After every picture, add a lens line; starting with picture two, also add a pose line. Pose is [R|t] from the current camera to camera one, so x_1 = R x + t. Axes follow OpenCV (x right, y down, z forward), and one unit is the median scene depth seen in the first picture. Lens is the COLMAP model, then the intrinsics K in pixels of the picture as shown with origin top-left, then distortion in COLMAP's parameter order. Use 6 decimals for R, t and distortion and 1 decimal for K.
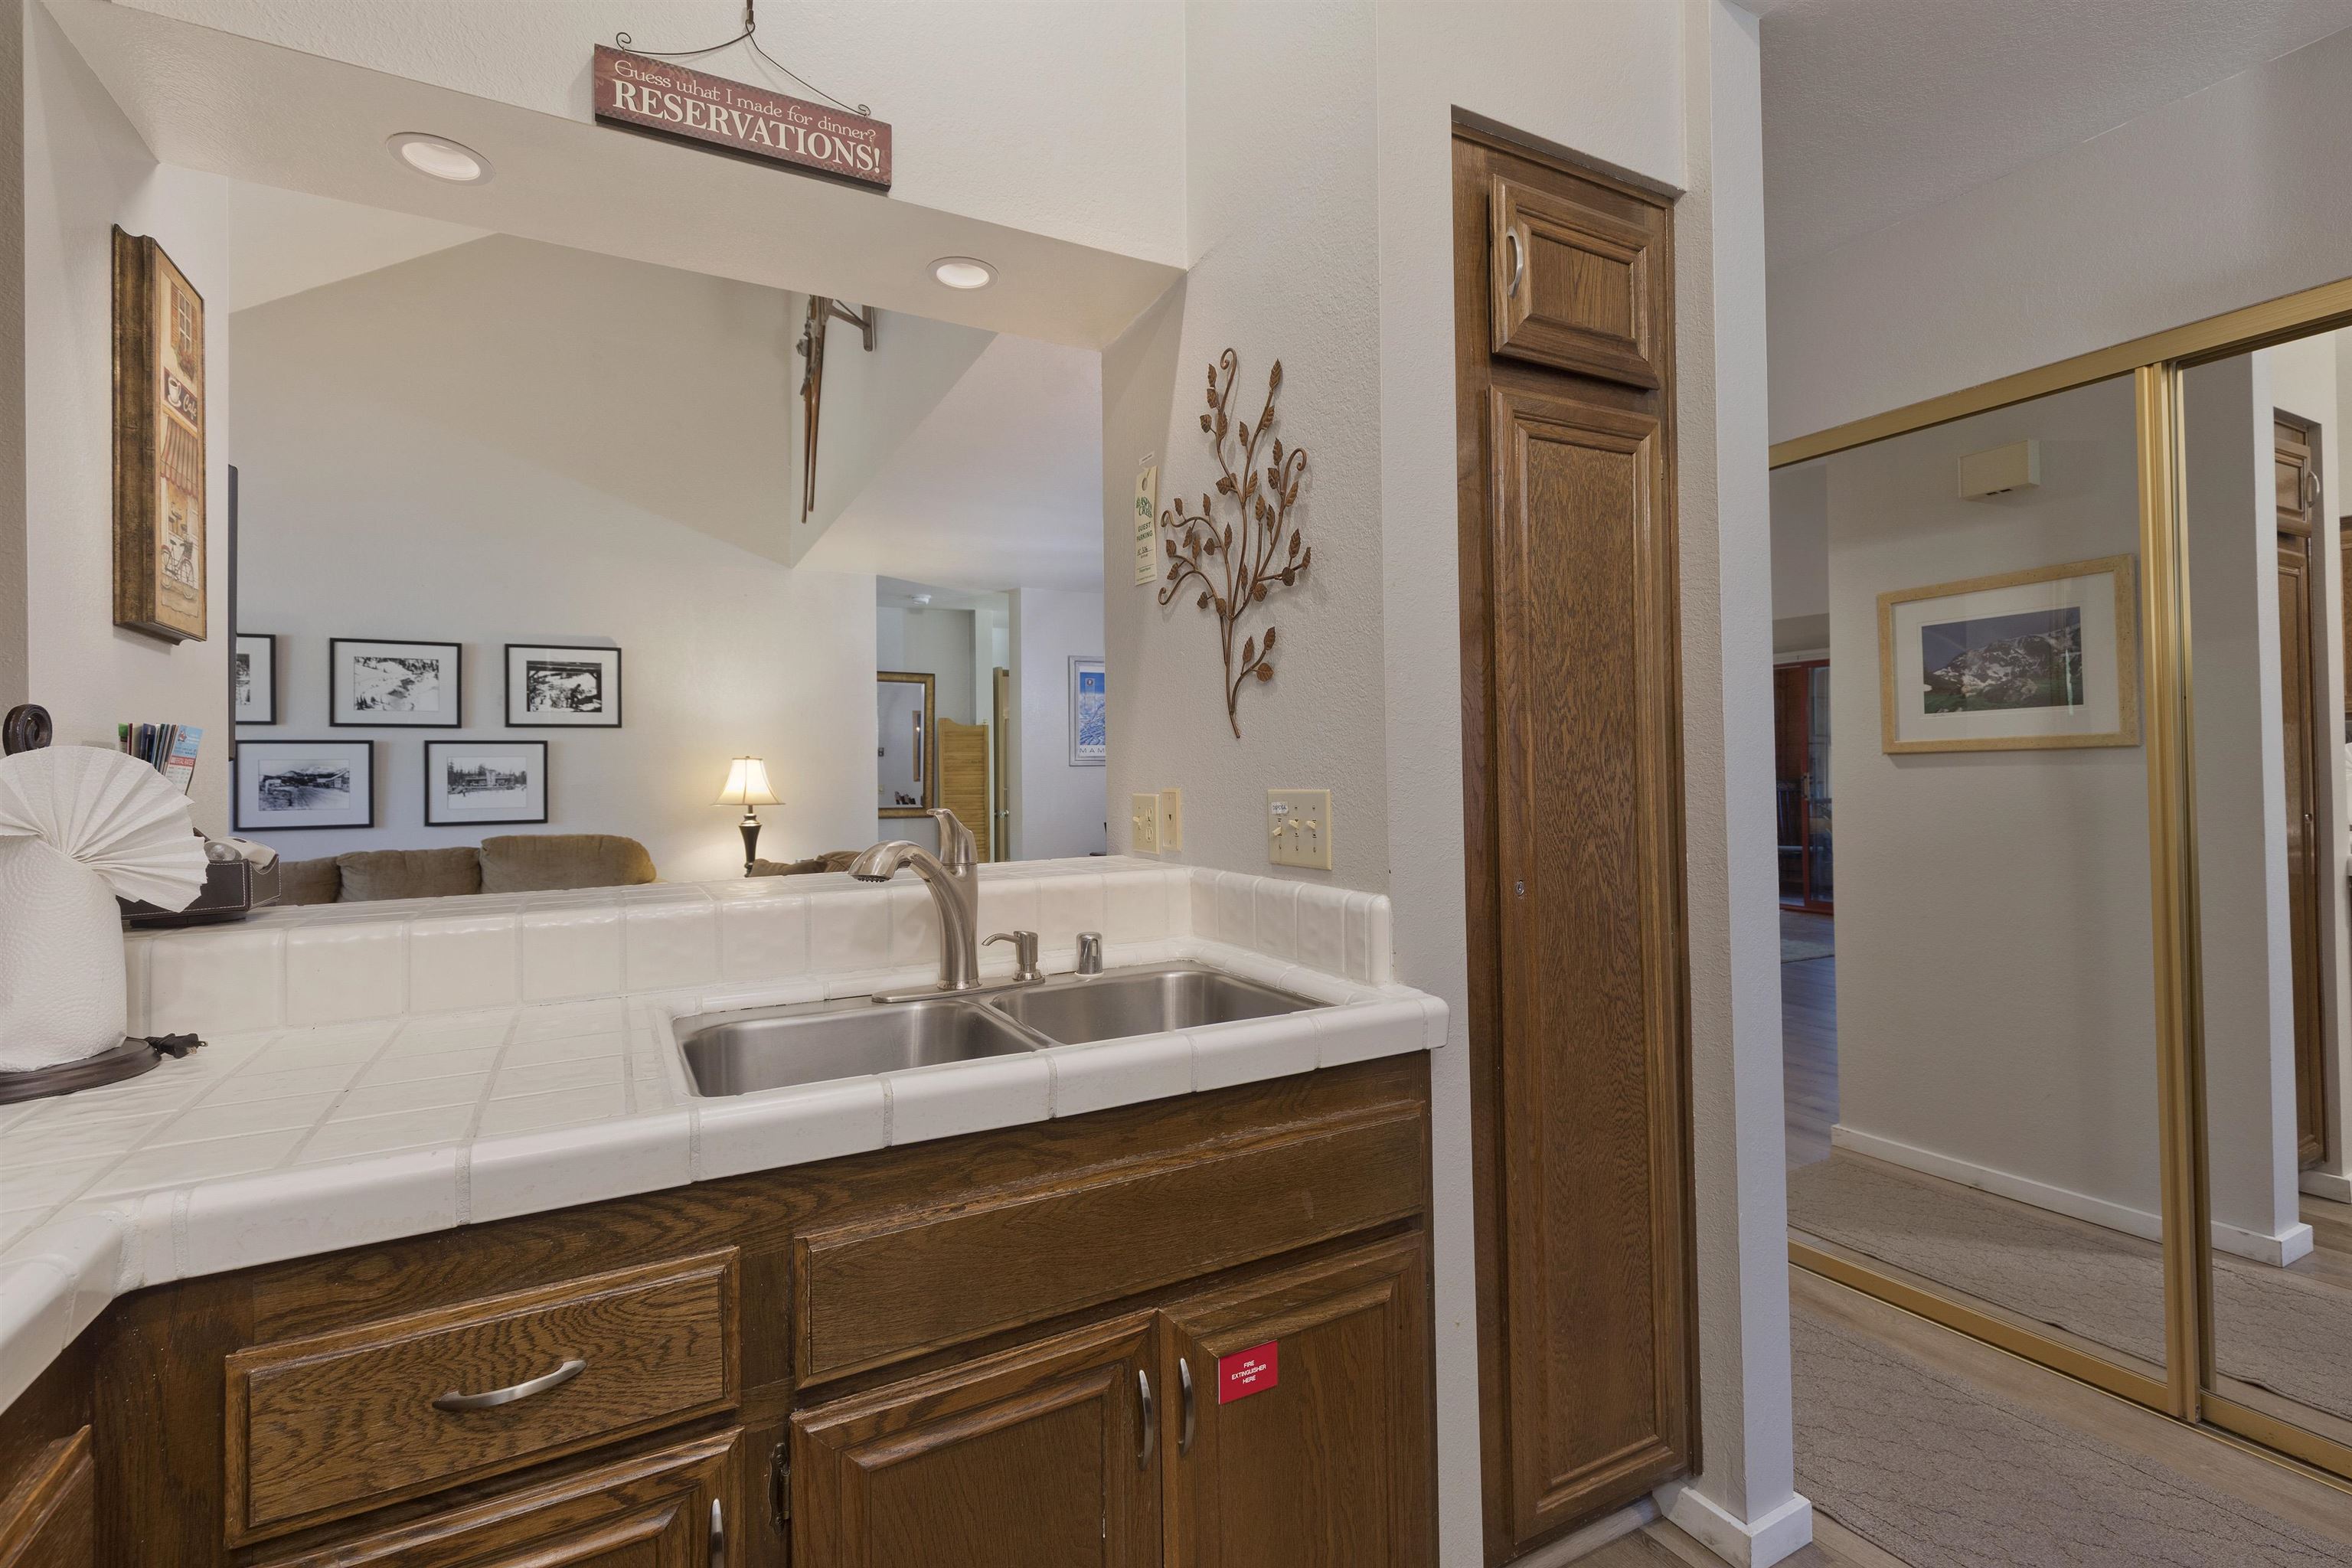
lens RADIAL K [[1081.5, 0, 1197.0], [0, 1081.5, 751.6], [0, 0, 1]] dist [-0.000076, 0.000047]
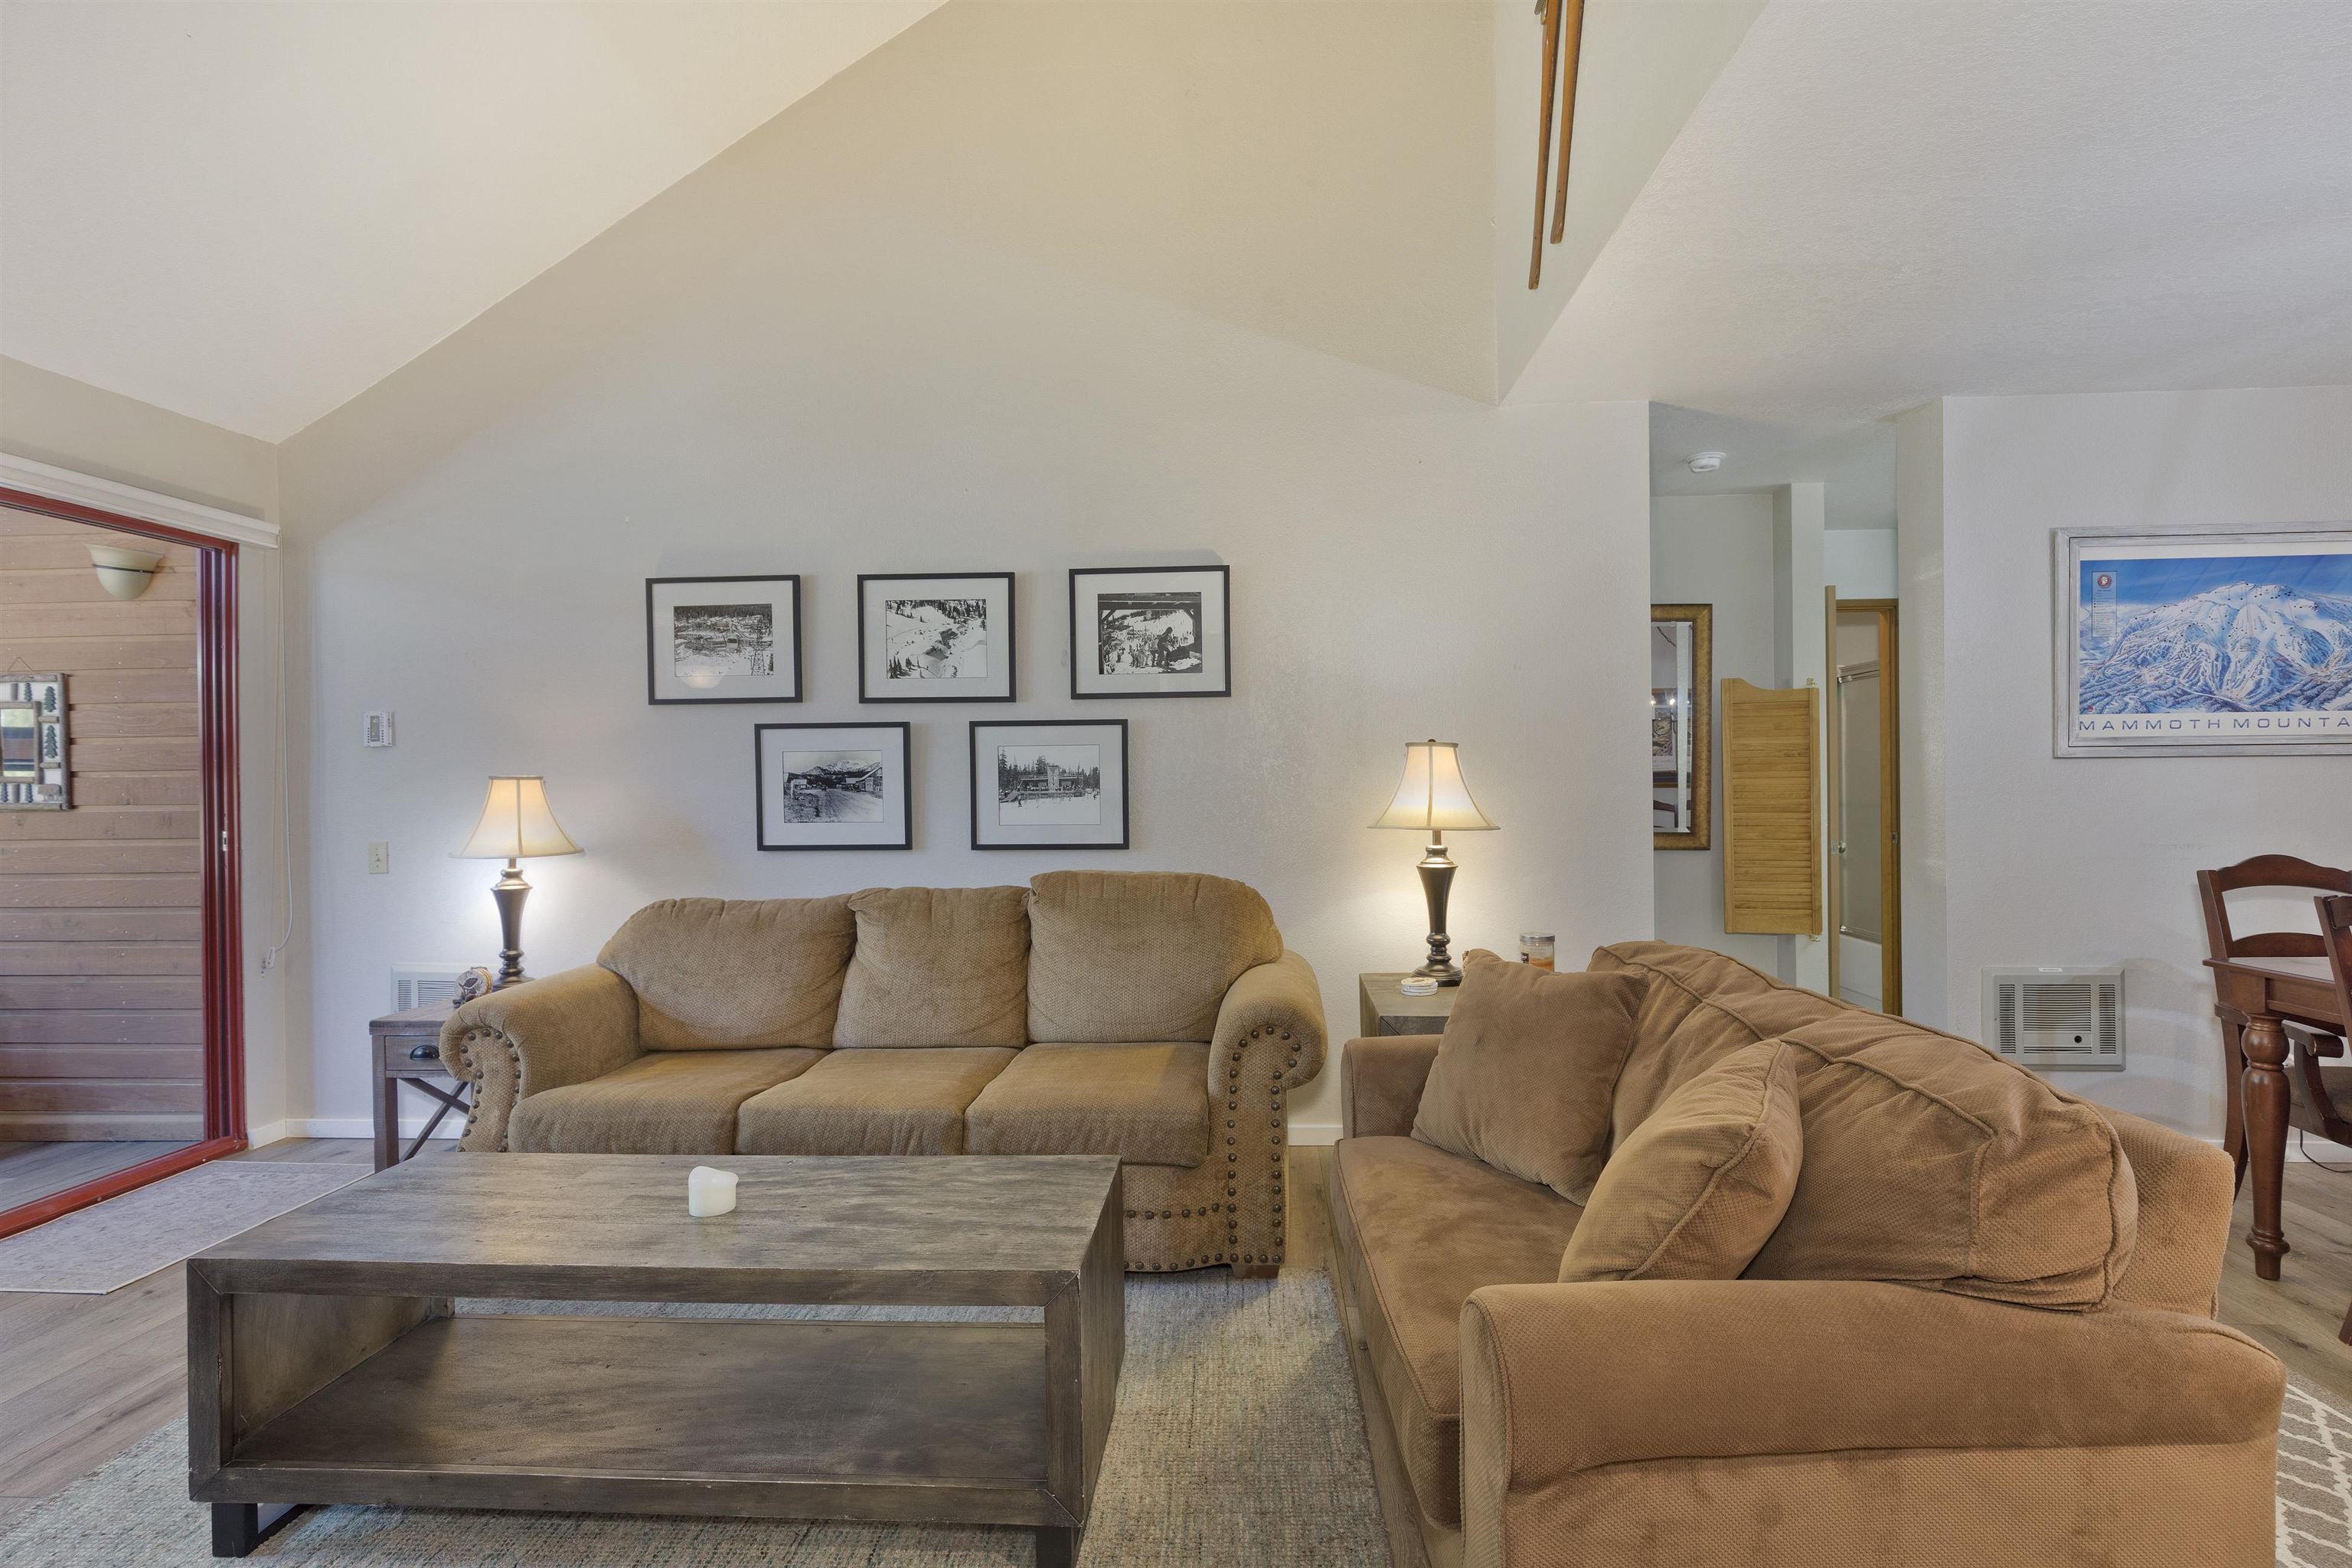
lens RADIAL K [[1158.3, 0, 1178.0], [0, 1158.3, 785.9], [0, 0, 1]] dist [-0.000874, -0.000048]
pose [[0.847114, 0.005047, -0.531388, -0.219184], [0.007615, 0.999737, 0.021635, 0.014565], [0.531357, -0.022373, 0.846852, 0.449347]]
